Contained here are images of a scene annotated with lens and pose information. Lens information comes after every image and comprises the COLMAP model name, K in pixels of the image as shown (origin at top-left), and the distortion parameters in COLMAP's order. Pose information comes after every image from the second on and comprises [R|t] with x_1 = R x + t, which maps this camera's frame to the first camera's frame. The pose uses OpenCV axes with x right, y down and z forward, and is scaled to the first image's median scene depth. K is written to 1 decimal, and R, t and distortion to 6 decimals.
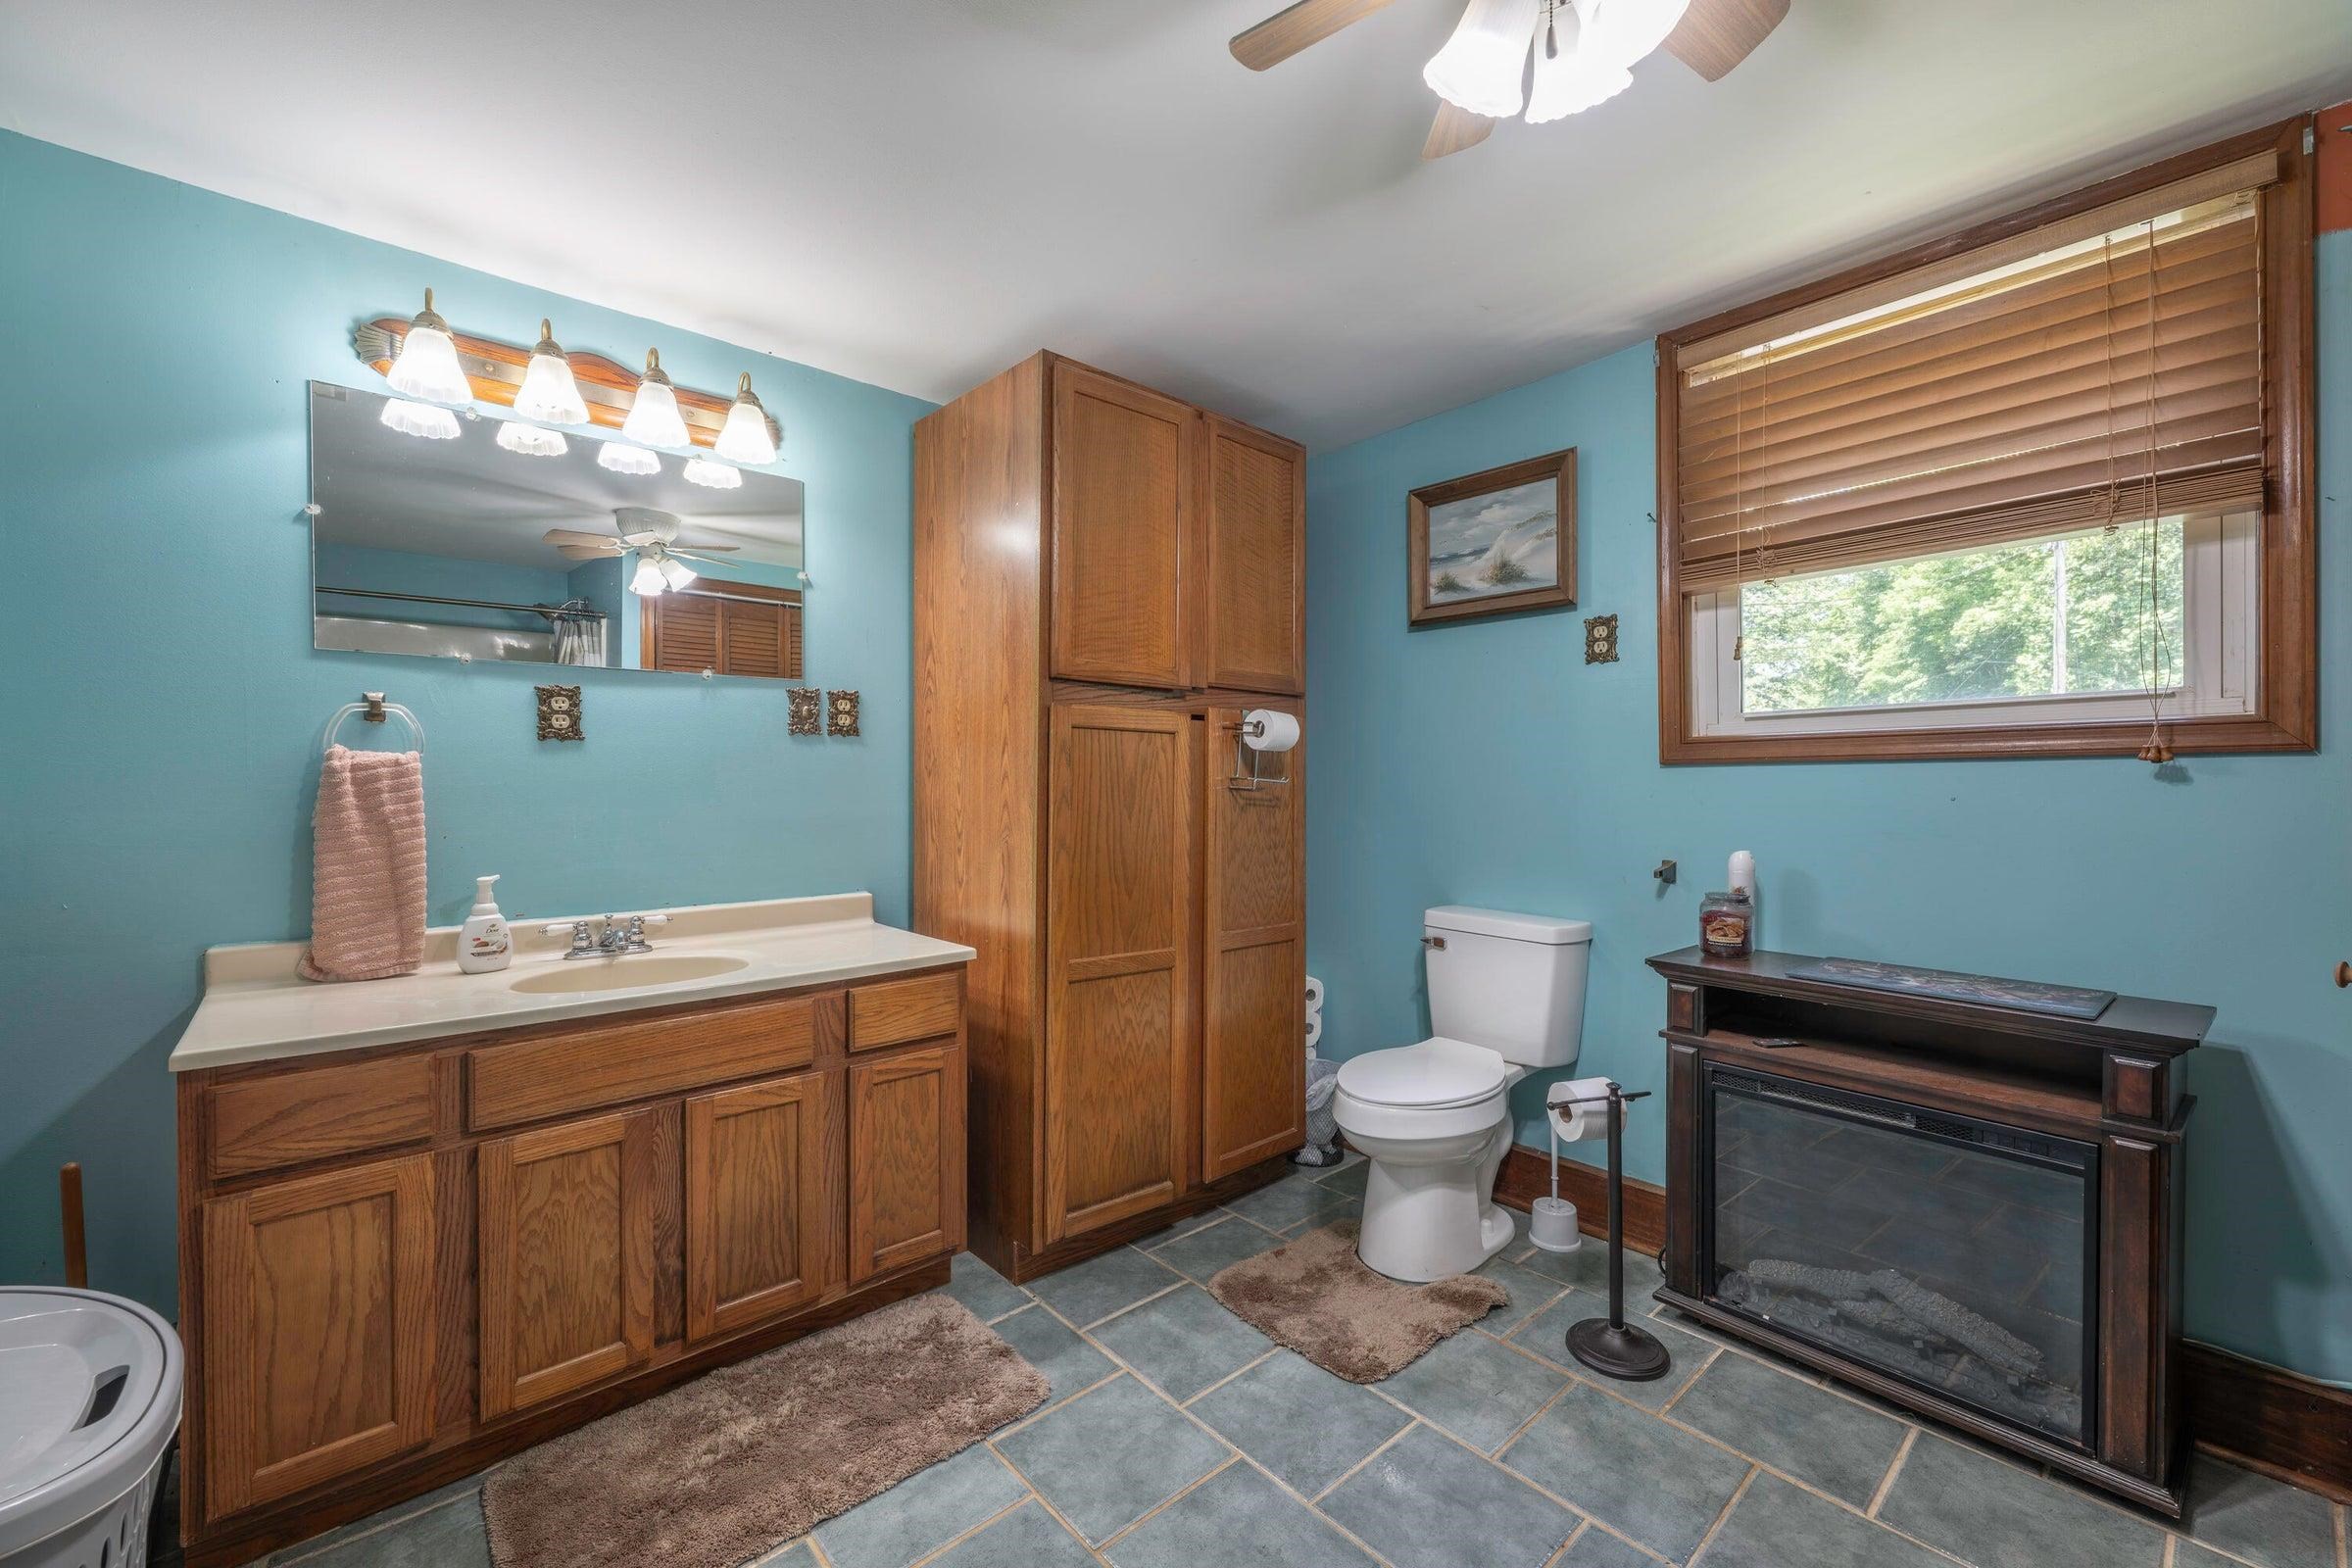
lens RADIAL K [[979.2, 0, 1161.7], [0, 979.2, 791.0], [0, 0, 1]] dist [-0.000281, -0.000088]
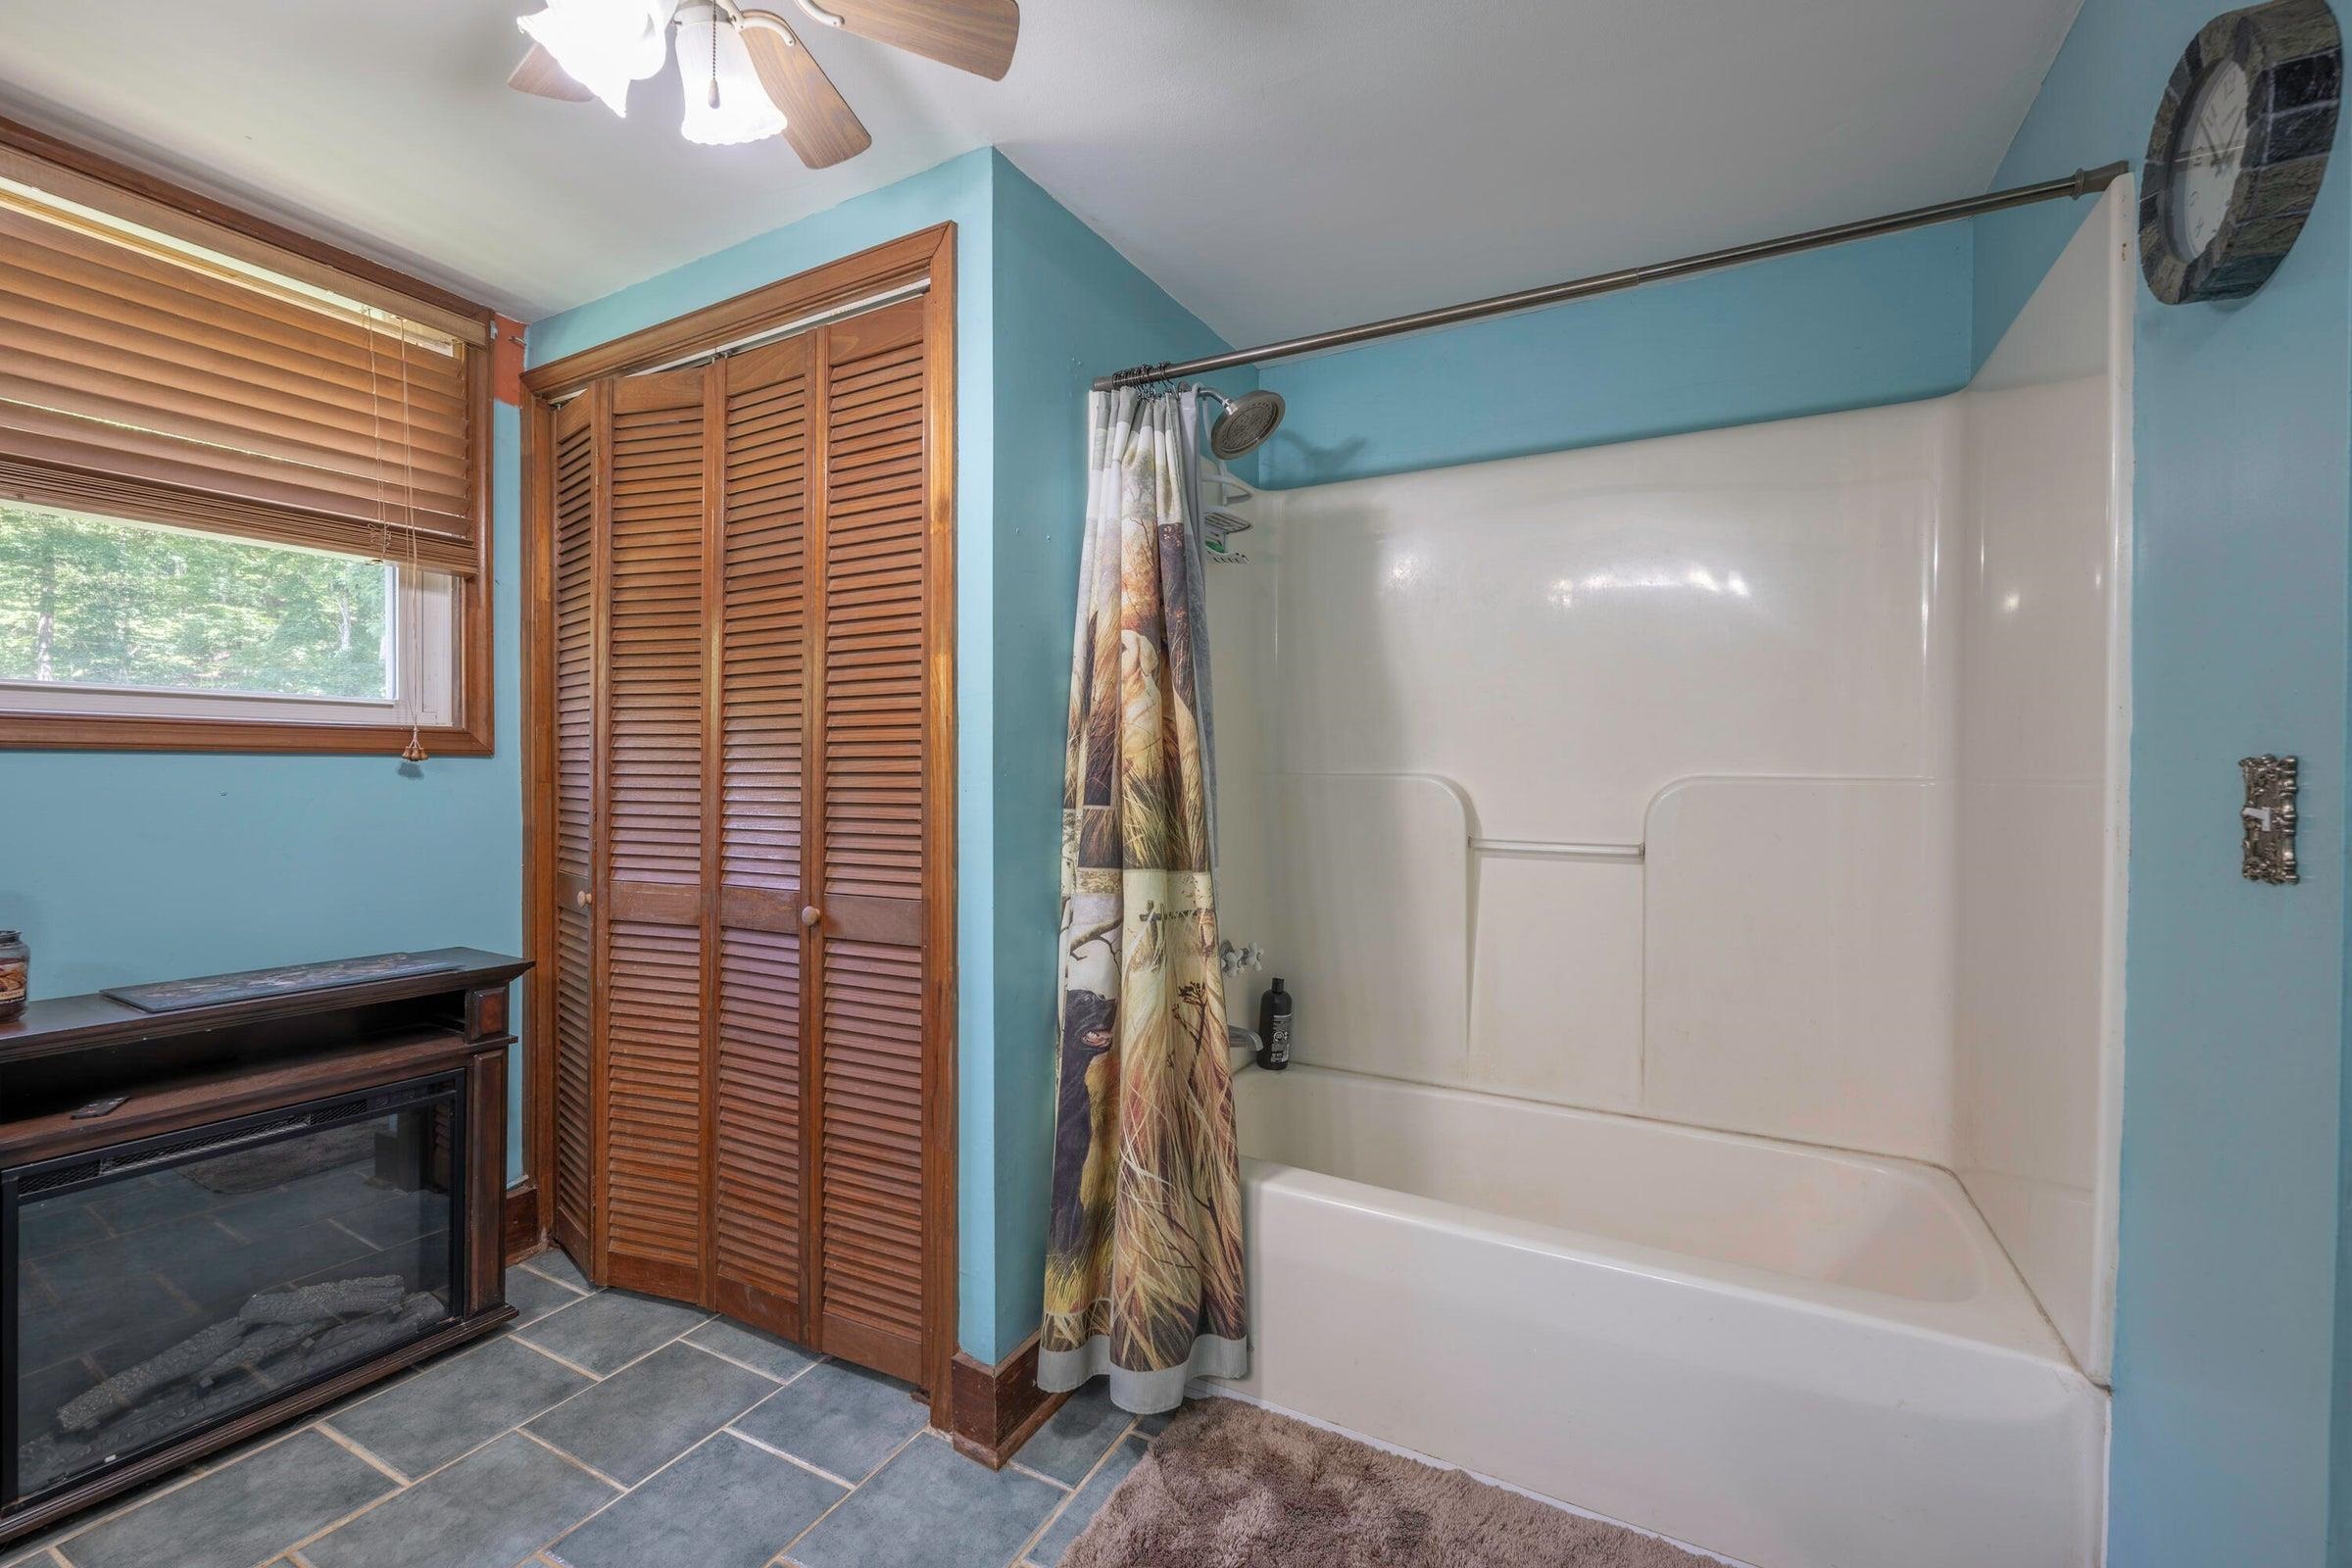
lens RADIAL K [[979.2, 0, 1161.7], [0, 979.2, 791.0], [0, 0, 1]] dist [-0.000281, -0.000088]
pose [[-0.375648, -0.006381, 0.926740, -0.478358], [0.010201, 0.999887, 0.011019, 0.004477], [-0.926706, 0.013593, -0.375541, 0.578286]]
